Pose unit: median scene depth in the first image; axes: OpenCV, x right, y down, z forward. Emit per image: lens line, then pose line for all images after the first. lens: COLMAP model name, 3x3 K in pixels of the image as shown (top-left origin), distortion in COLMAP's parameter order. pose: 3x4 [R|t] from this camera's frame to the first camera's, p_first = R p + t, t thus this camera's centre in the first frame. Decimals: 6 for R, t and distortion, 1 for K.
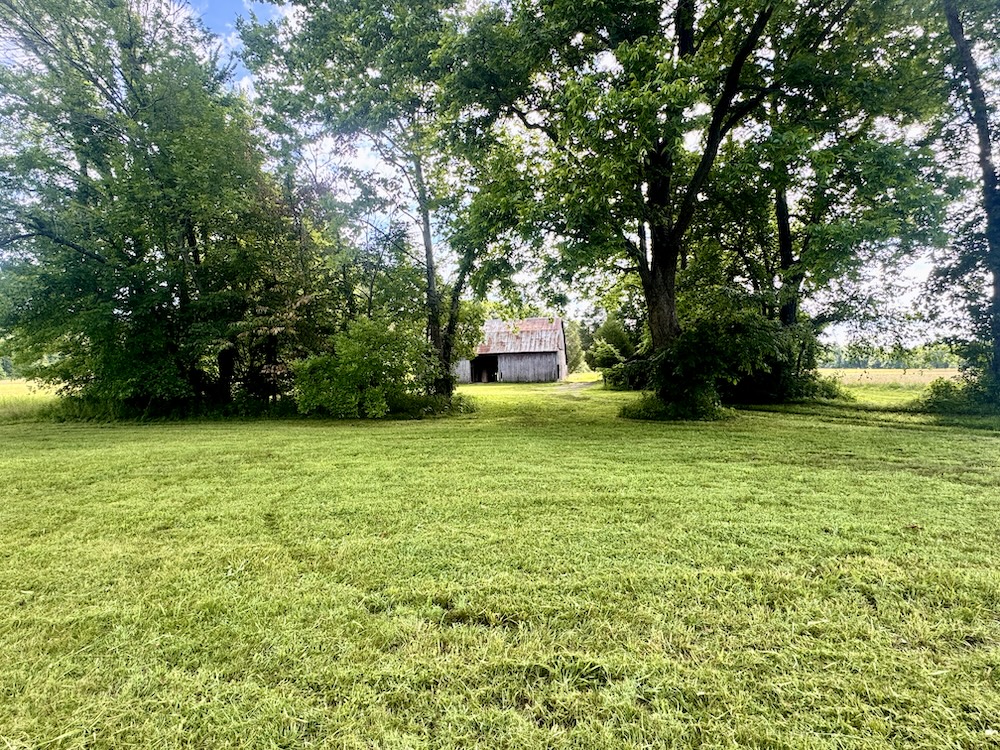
lens RADIAL K [[553.7, 0, 500.3], [0, 553.7, 375.5], [0, 0, 1]] dist [0.000006, 0.000000]
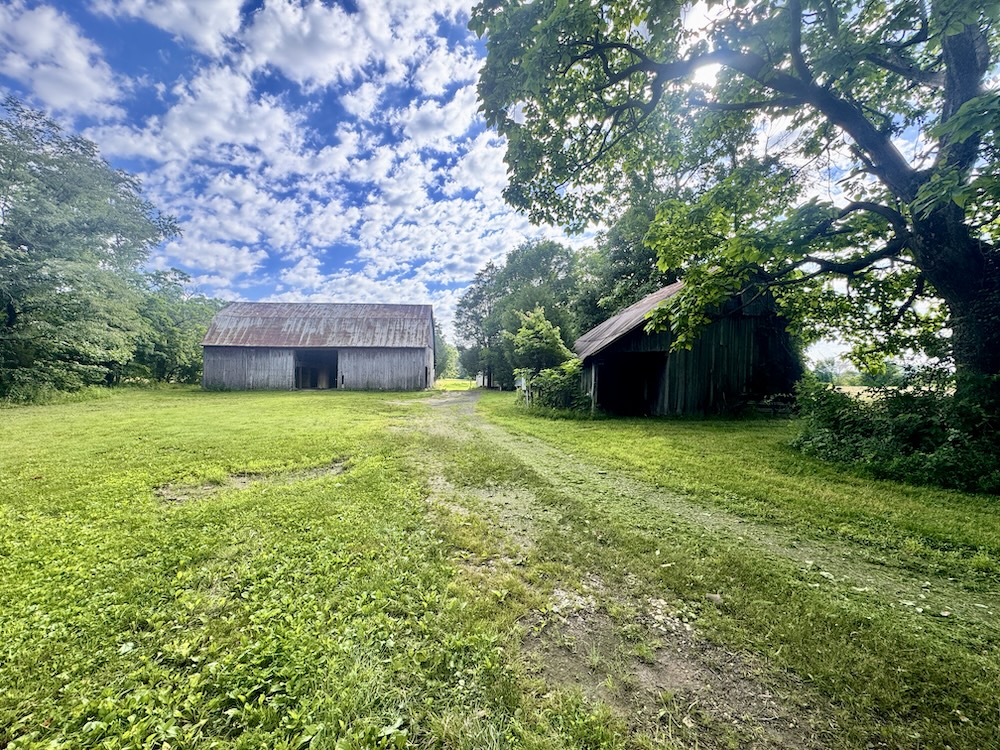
lens RADIAL K [[394.6, 0, 501.3], [0, 394.6, 376.5], [0, 0, 1]] dist [0.003804, 0.000283]
pose [[0.953850, 0.027493, 0.299022, 0.043671], [-0.026092, 0.999622, -0.008678, -0.004692], [-0.299148, 0.000476, 0.954207, 0.475927]]
